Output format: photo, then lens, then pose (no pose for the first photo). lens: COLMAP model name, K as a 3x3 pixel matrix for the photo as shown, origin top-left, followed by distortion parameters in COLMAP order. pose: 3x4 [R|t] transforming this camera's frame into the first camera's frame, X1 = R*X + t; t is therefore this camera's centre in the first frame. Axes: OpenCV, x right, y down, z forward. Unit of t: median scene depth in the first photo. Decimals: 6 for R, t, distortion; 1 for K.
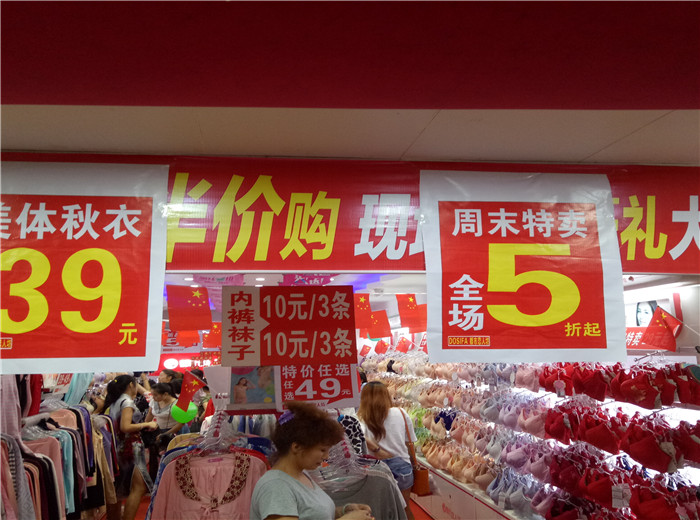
lens RADIAL K [[572.1, 0, 343.9], [0, 572.1, 259.0], [0, 0, 1]] dist [0.041658, 0.000956]
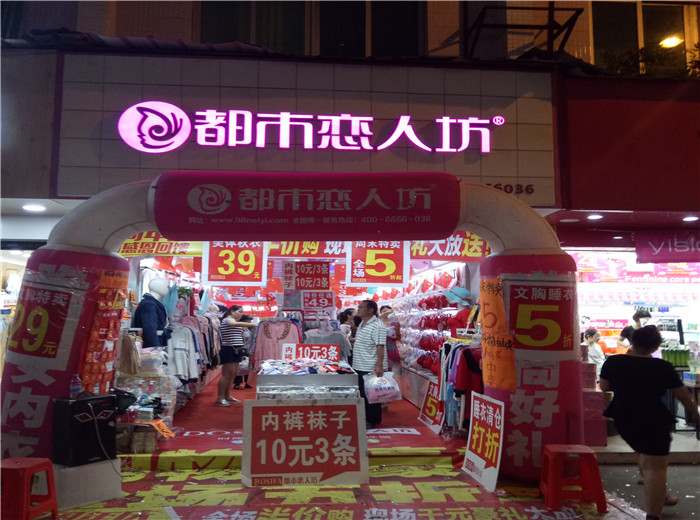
lens RADIAL K [[572.1, 0, 355.4], [0, 572.1, 257.4], [0, 0, 1]] dist [0.041658, 0.000956]
pose [[0.998793, 0.017946, -0.045731, 0.339340], [-0.015535, 0.998497, 0.052549, -0.153164], [0.046606, -0.051776, 0.997571, -2.197267]]
